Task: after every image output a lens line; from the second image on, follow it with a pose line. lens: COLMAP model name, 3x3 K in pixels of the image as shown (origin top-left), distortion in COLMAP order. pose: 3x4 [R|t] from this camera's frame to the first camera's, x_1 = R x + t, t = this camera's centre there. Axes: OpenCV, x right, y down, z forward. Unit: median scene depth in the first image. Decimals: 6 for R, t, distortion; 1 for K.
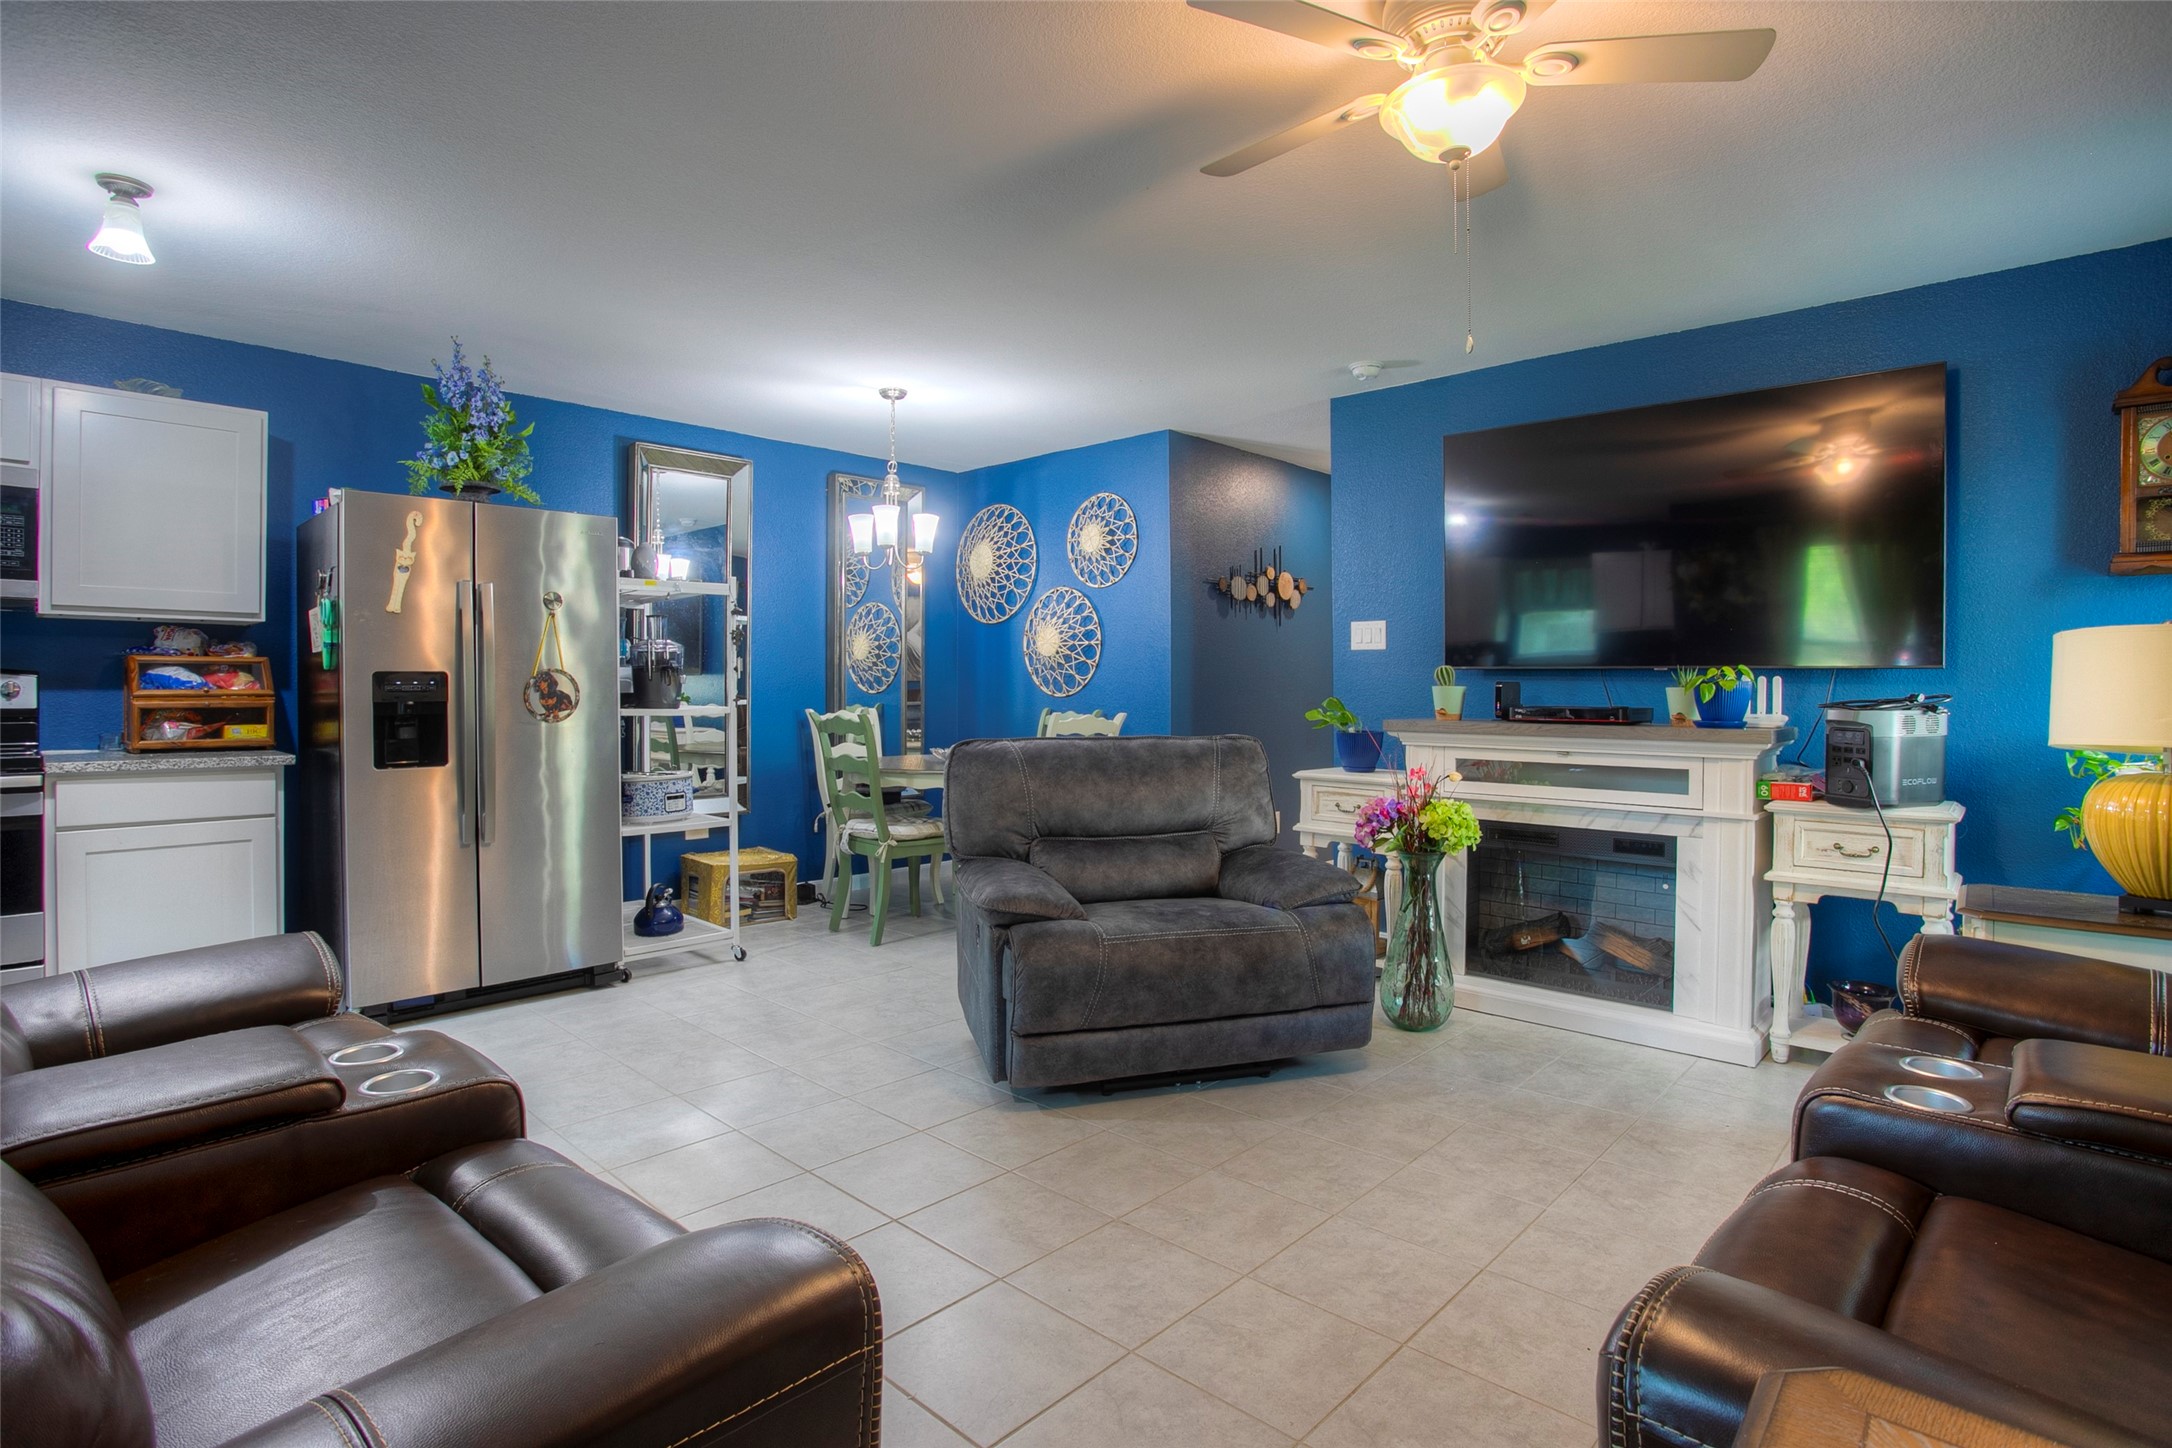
lens RADIAL K [[1038.1, 0, 1089.7], [0, 1038.1, 708.1], [0, 0, 1]] dist [-0.070843, 0.025542]
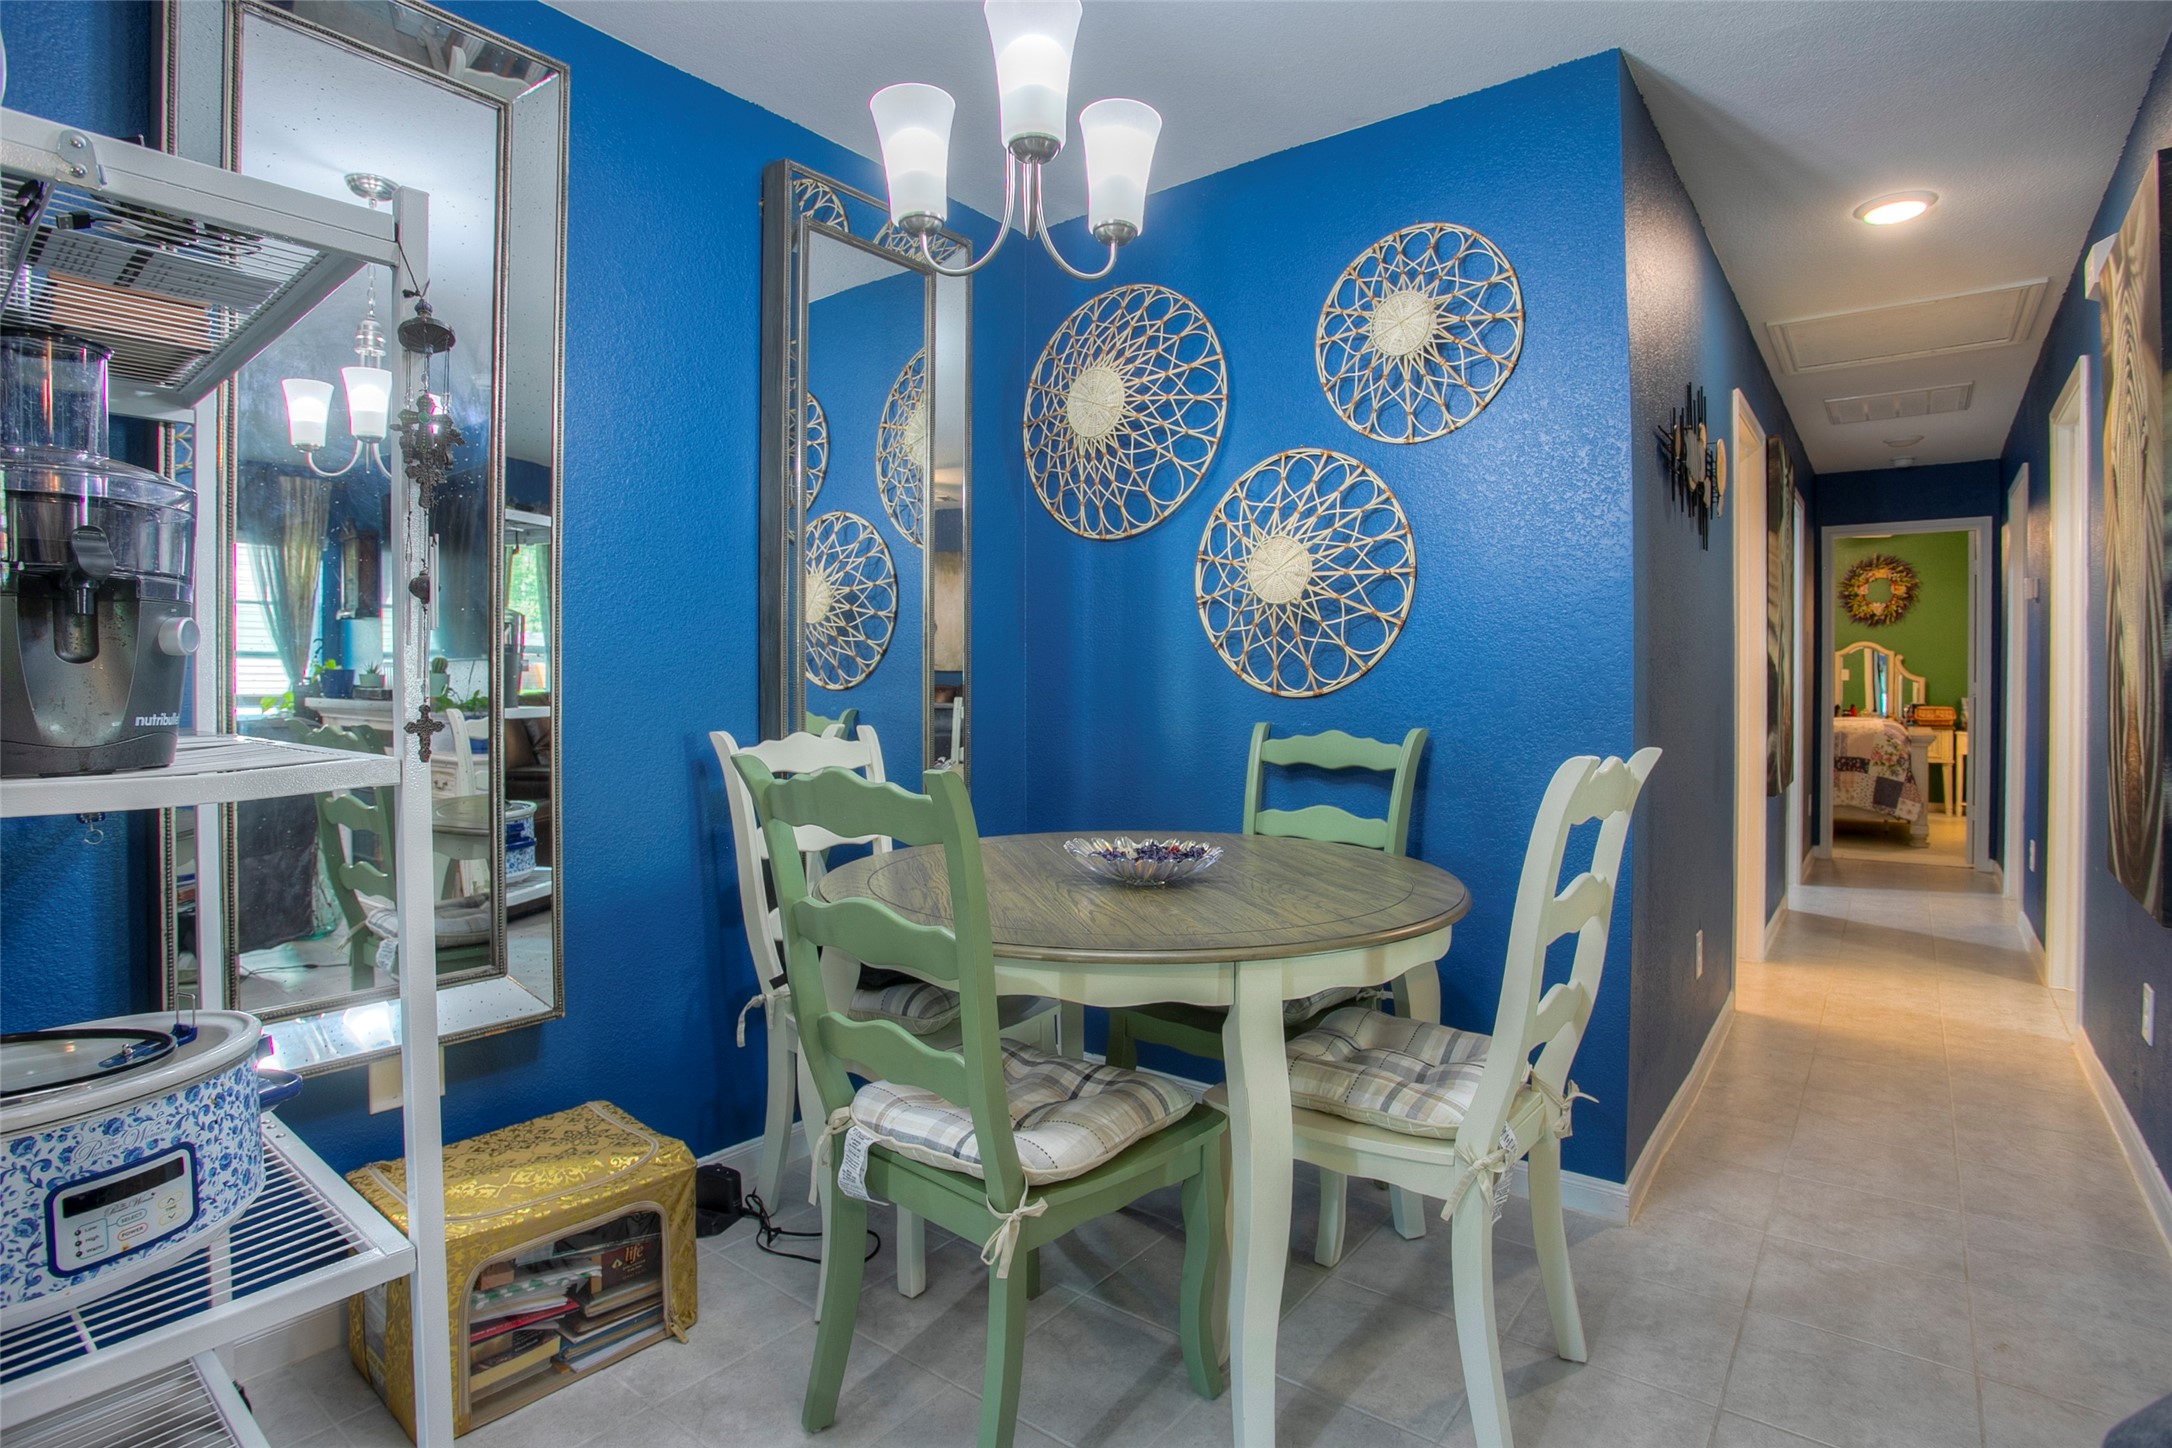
lens RADIAL K [[1139.1, 0, 1048.0], [0, 1139.1, 685.9], [0, 0, 1]] dist [-0.080584, 0.029618]
pose [[0.999156, -0.001568, 0.041055, -0.161333], [0.002202, 0.999879, -0.015393, -0.009109], [-0.041026, 0.015471, 0.999038, 0.551026]]
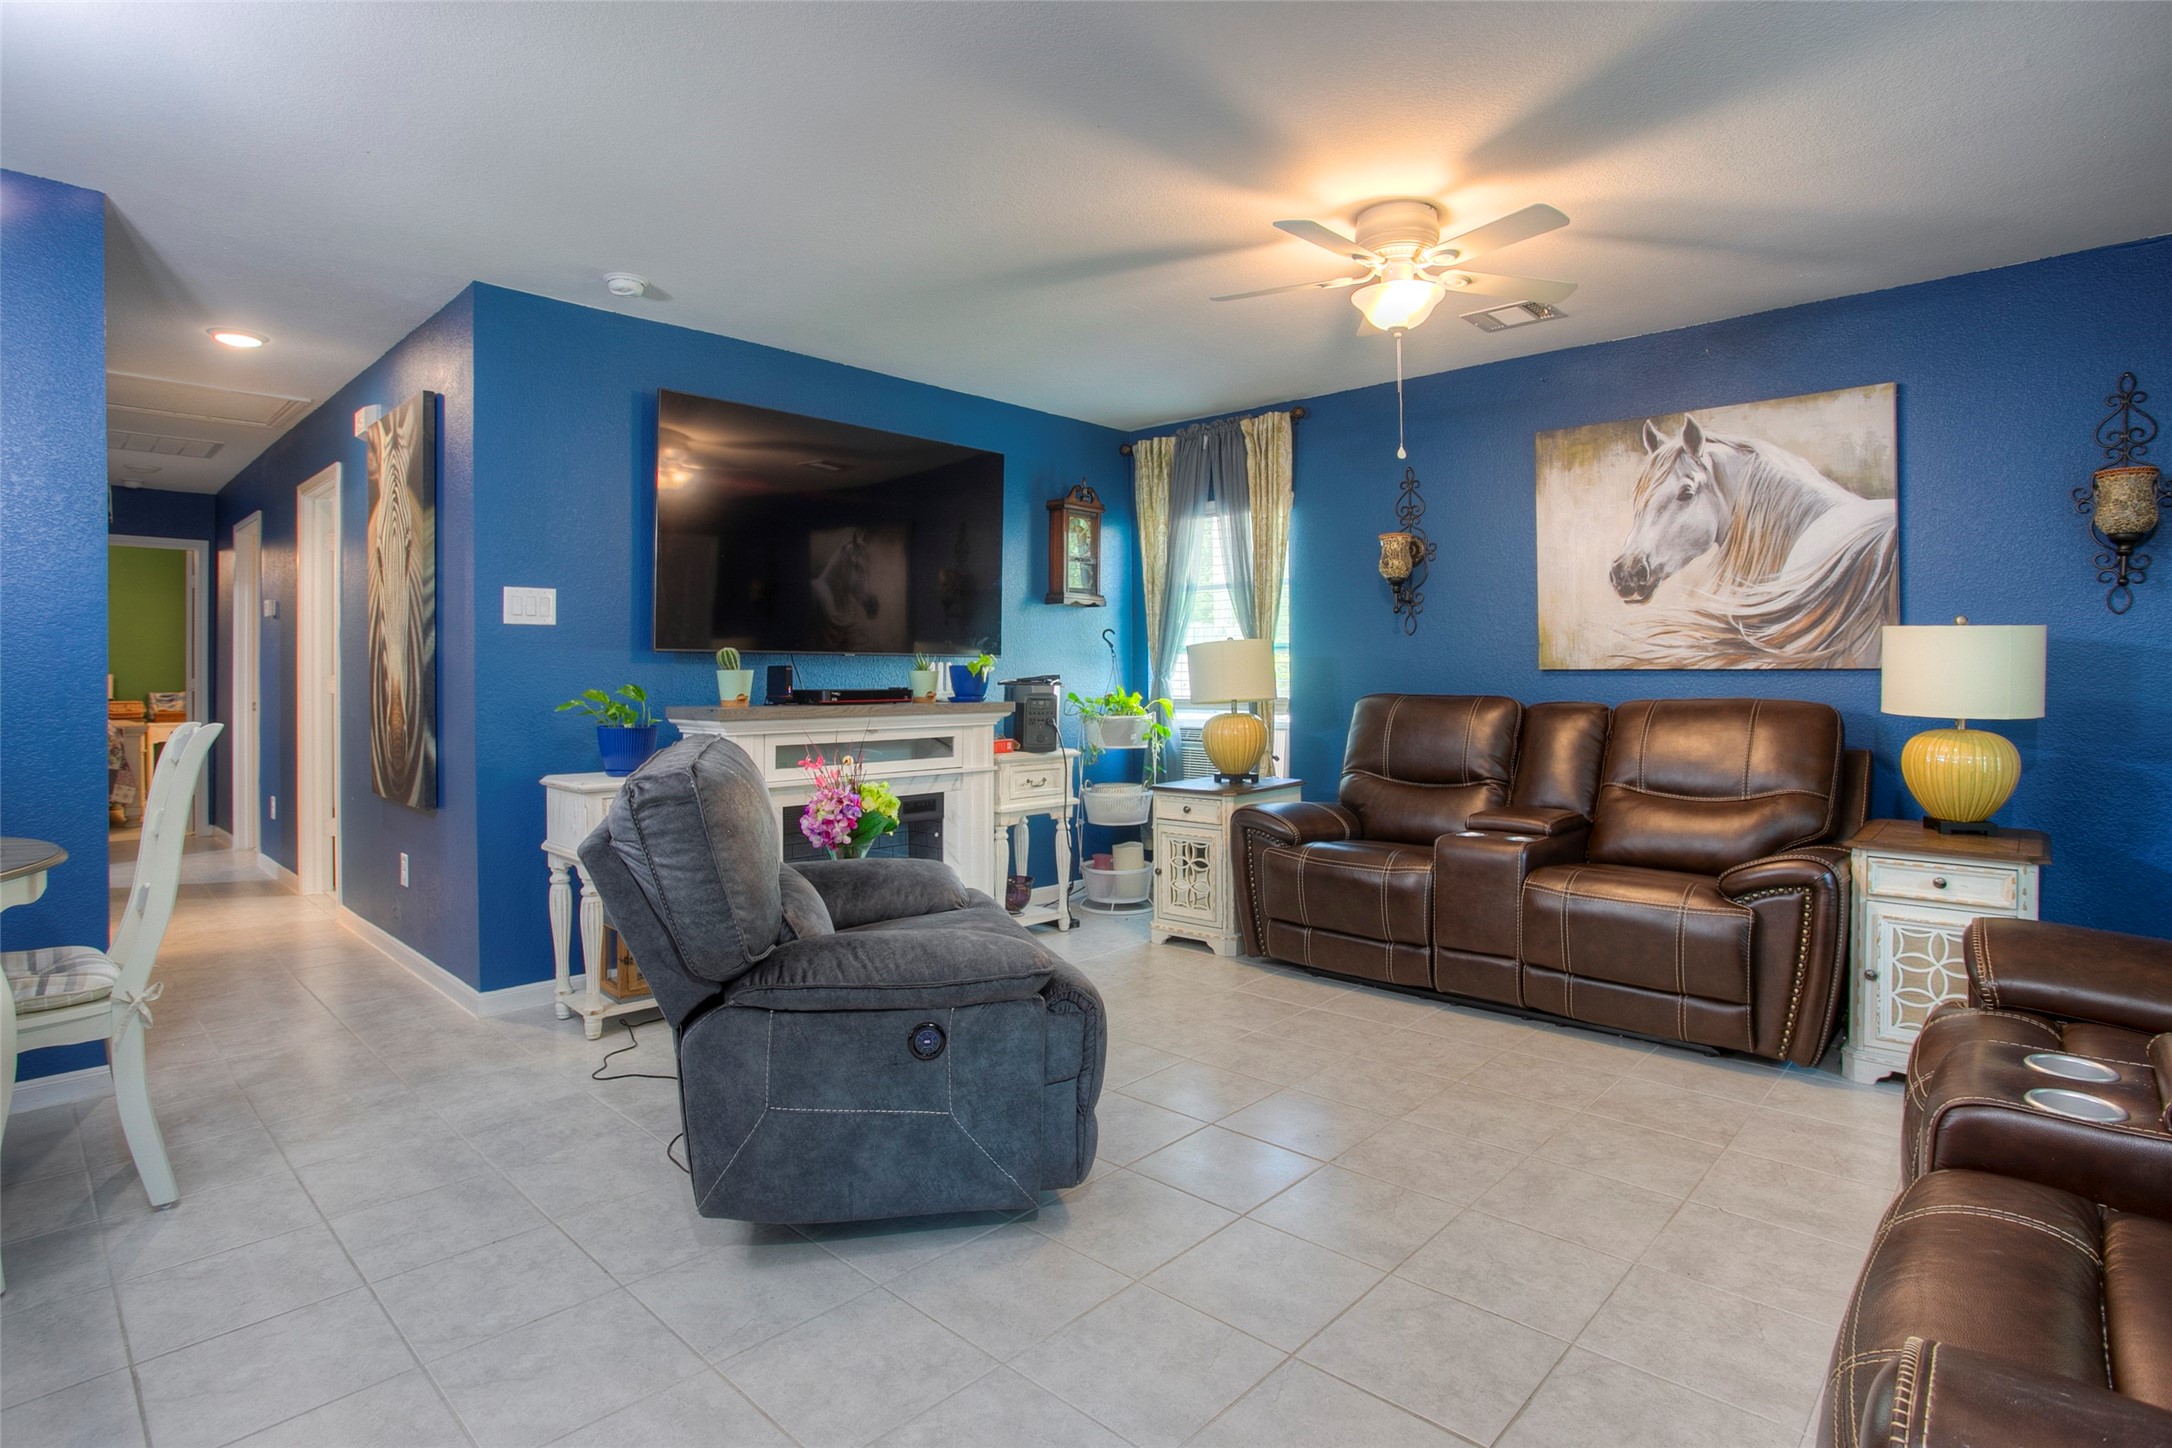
lens RADIAL K [[1038.1, 0, 1089.7], [0, 1038.1, 708.1], [0, 0, 1]] dist [-0.070843, 0.025542]
pose [[0.048143, -0.033592, 0.998275, -0.394301], [0.021306, 0.999241, 0.032597, -0.007439], [-0.998613, 0.019700, 0.048822, 0.449030]]
